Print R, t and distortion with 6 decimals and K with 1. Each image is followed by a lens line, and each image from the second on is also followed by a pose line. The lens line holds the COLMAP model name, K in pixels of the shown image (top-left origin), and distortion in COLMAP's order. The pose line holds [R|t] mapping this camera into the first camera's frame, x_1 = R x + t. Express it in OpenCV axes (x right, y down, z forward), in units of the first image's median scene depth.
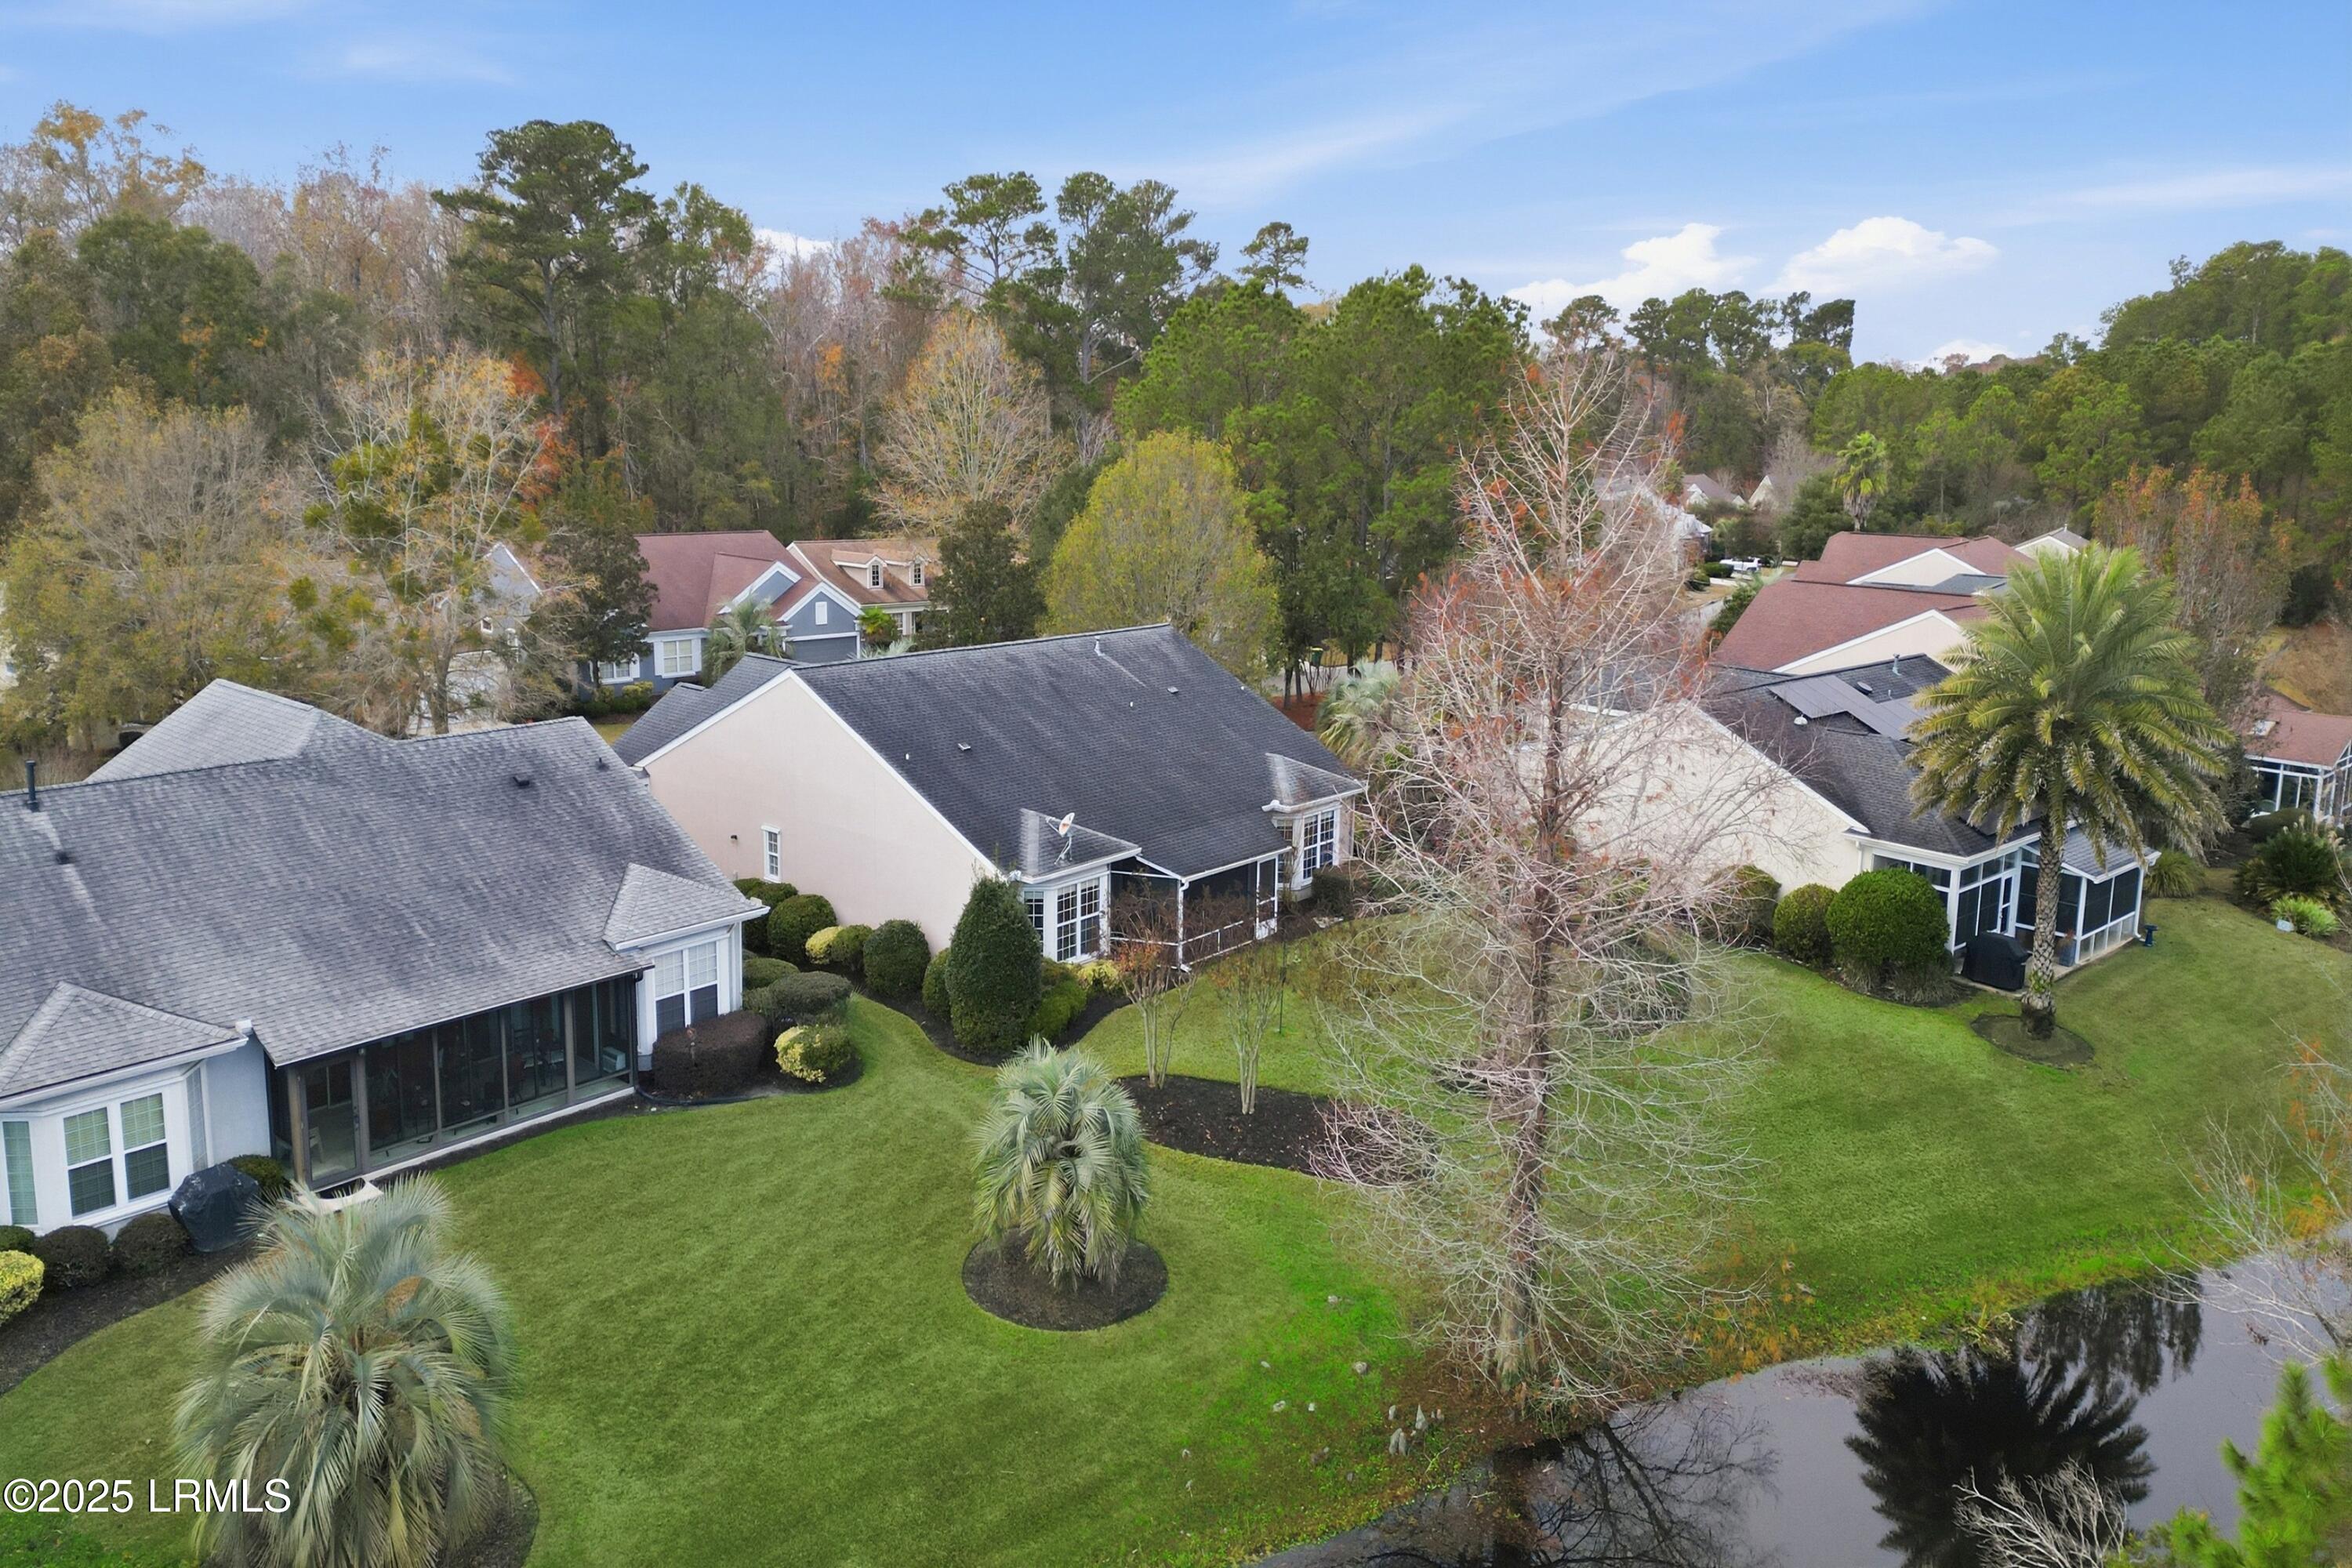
lens RADIAL K [[1689.8, 0, 1120.2], [0, 1689.8, 789.8], [0, 0, 1]] dist [0.052303, -0.037709]
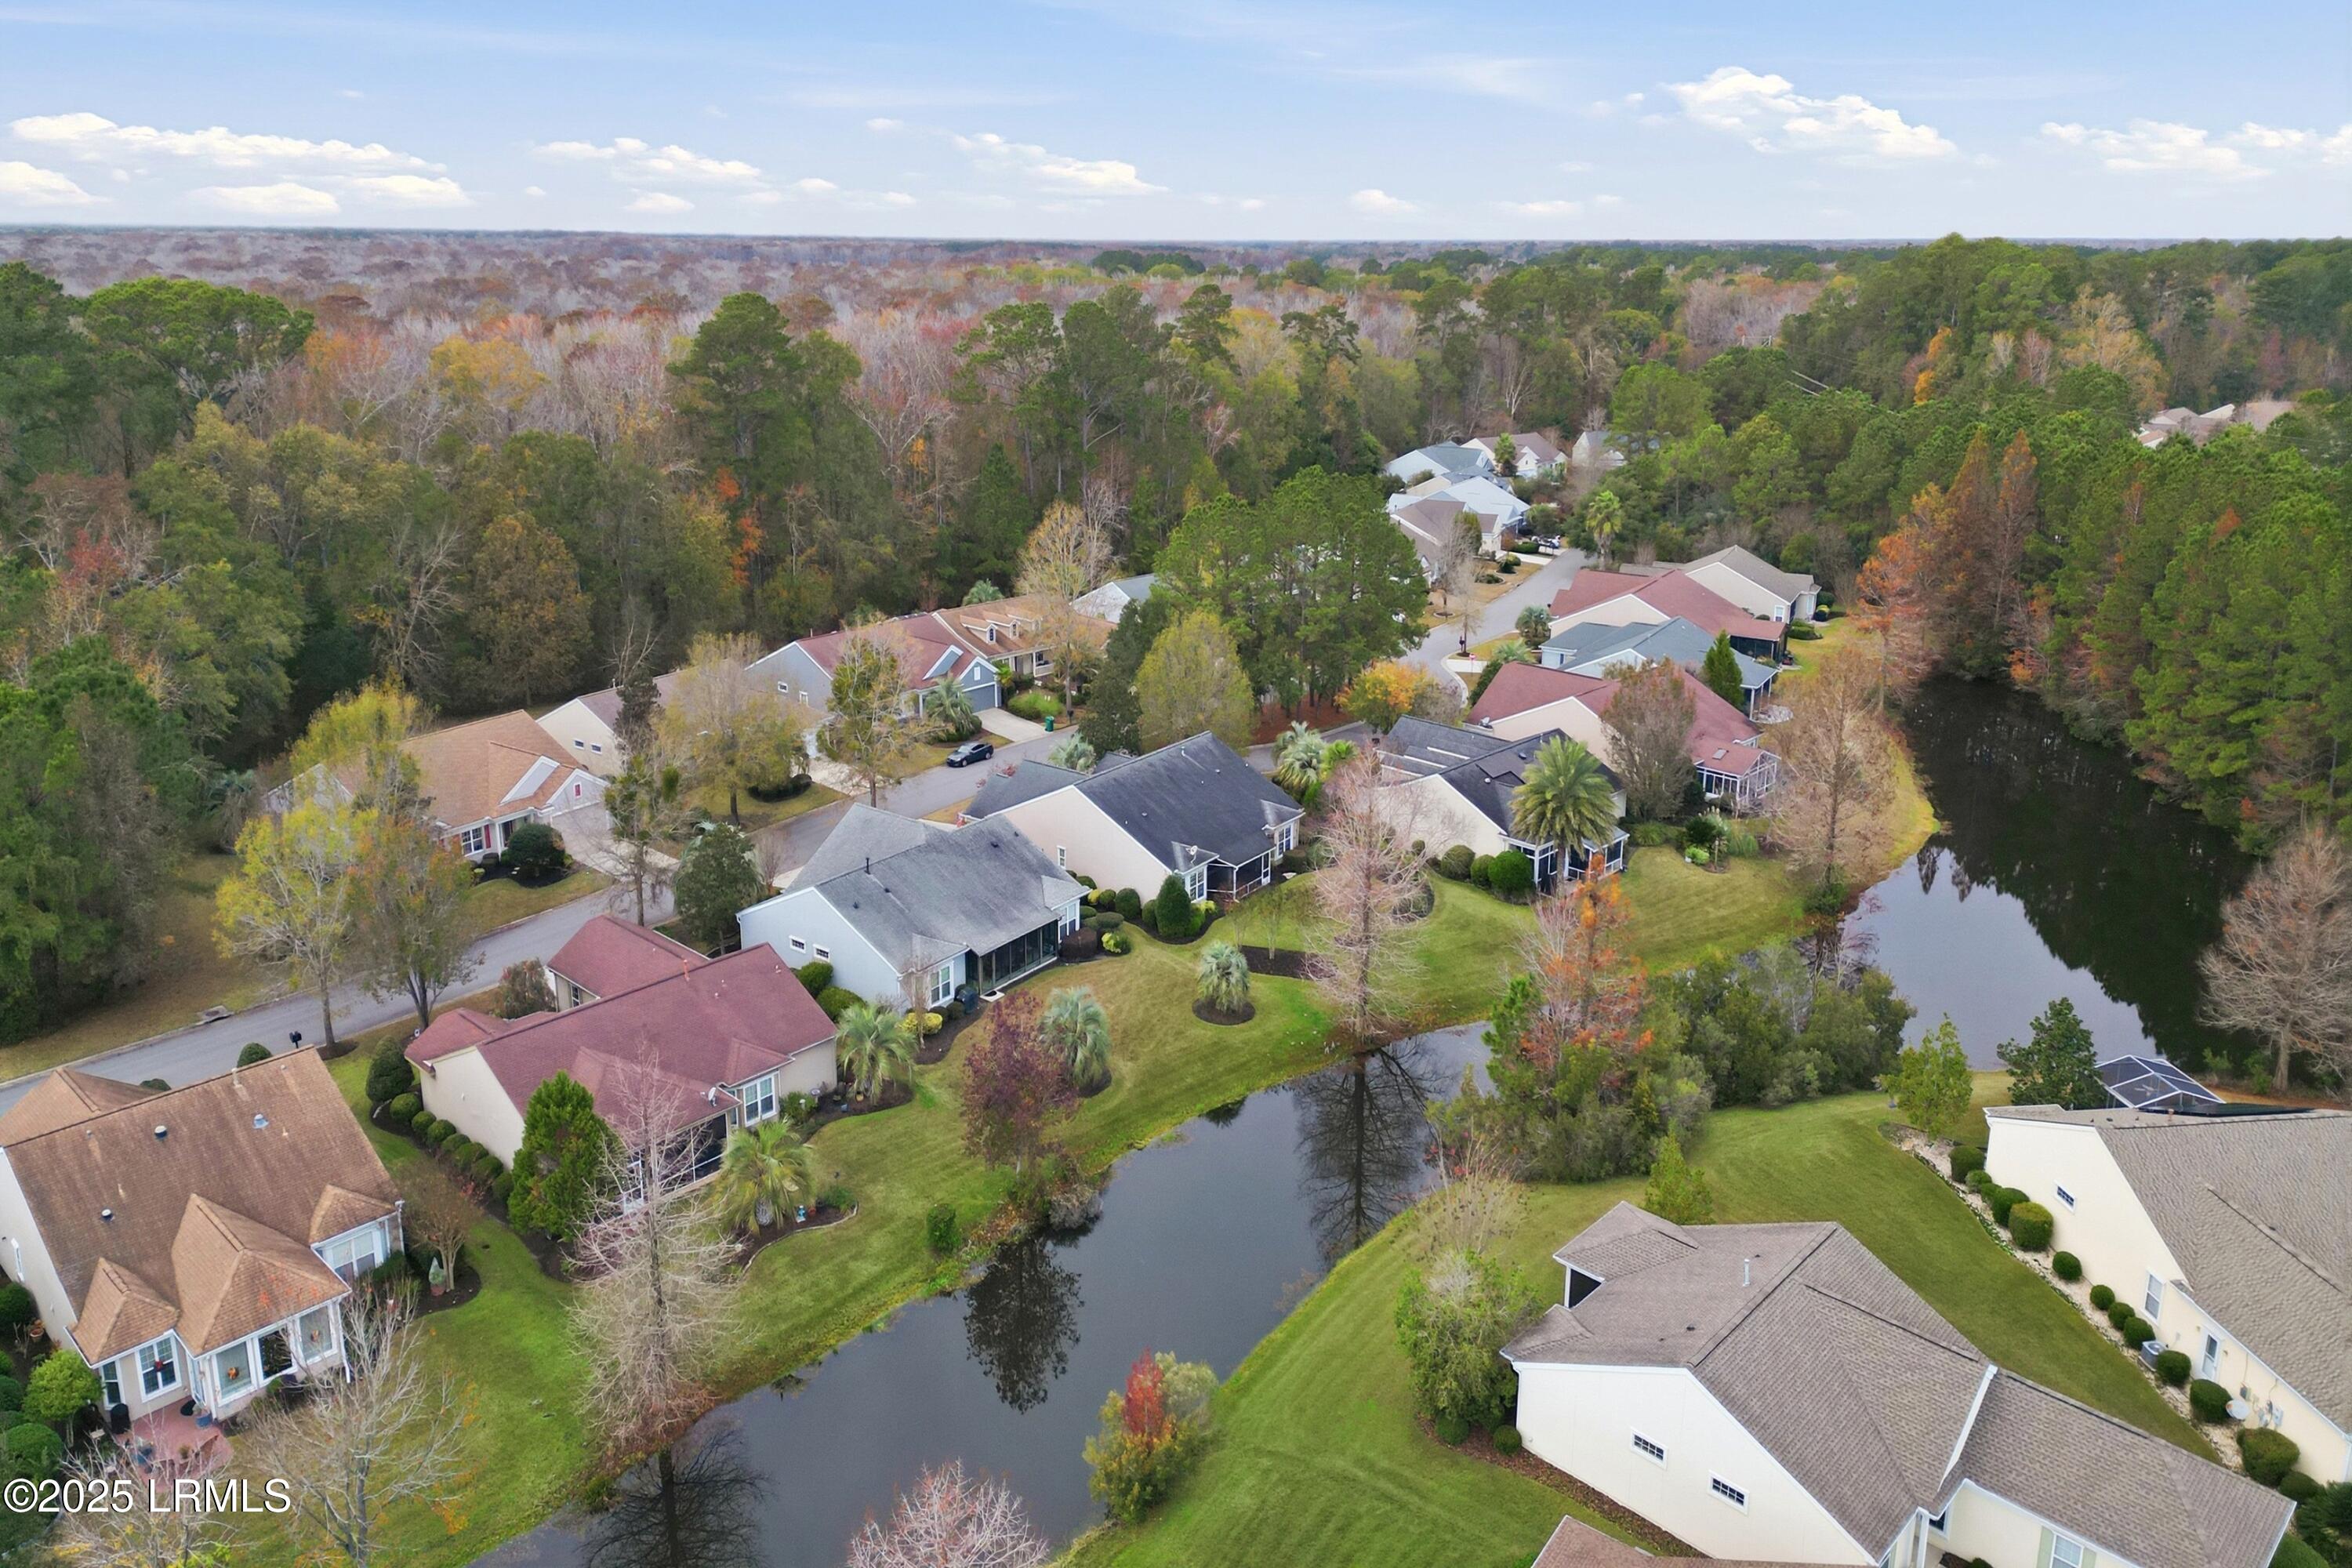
lens RADIAL K [[1689.8, 0, 1120.2], [0, 1689.8, 789.8], [0, 0, 1]] dist [0.052303, -0.037709]
pose [[0.997690, -0.033205, 0.059265, -0.311124], [0.027049, 0.994437, 0.101796, -0.357302], [-0.062316, -0.099958, 0.993038, -1.644277]]
